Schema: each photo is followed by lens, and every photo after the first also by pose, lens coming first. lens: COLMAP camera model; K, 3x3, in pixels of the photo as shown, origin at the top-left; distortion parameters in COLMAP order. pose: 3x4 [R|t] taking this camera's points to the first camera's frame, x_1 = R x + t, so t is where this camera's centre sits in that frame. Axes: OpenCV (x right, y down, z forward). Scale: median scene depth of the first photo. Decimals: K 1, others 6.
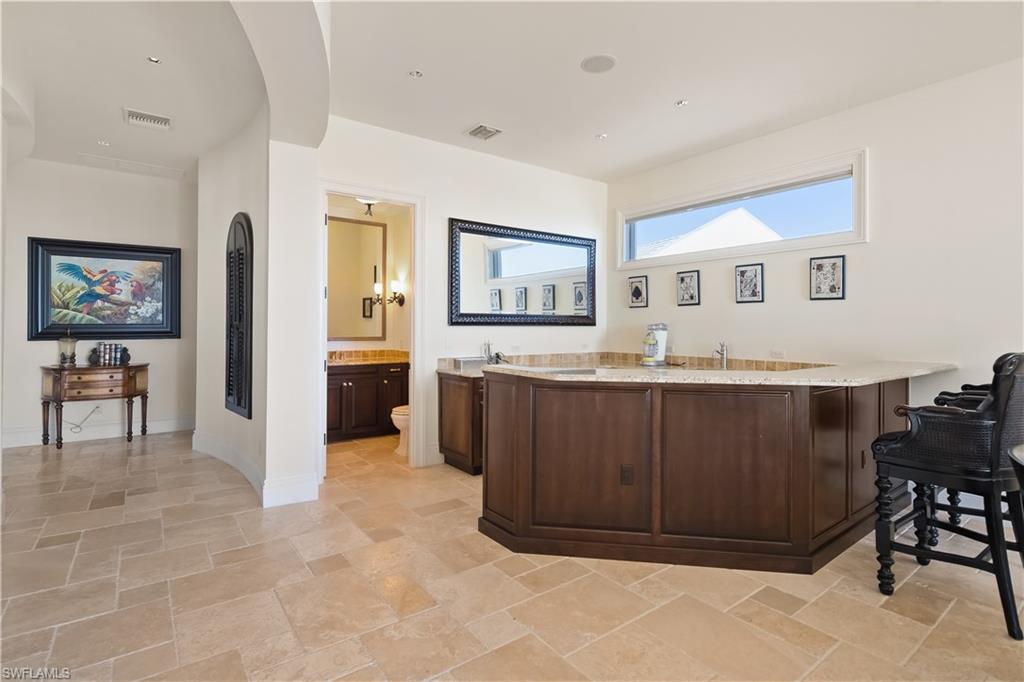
lens RADIAL K [[496.5, 0, 511.3], [0, 496.5, 331.3], [0, 0, 1]] dist [0.002476, -0.000045]
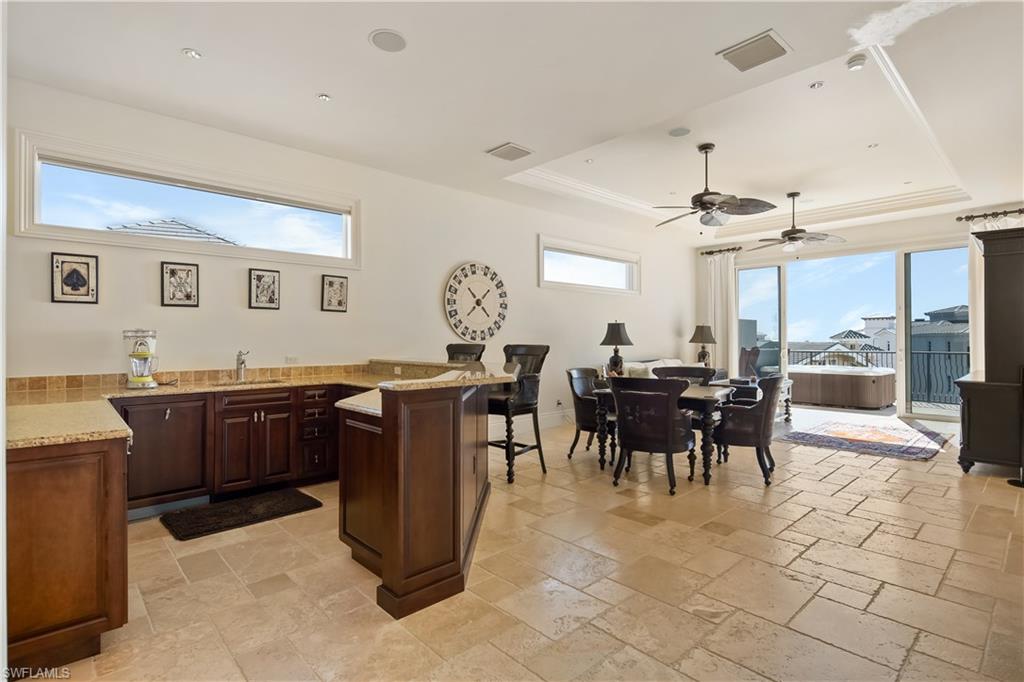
lens RADIAL K [[496.5, 0, 510.6], [0, 496.5, 336.3], [0, 0, 1]] dist [0.002476, -0.000045]
pose [[-0.110178, 0.001252, 0.993911, -0.493560], [0.011529, 0.999934, 0.000019, 0.001315], [-0.993845, 0.011461, -0.110185, 0.575959]]
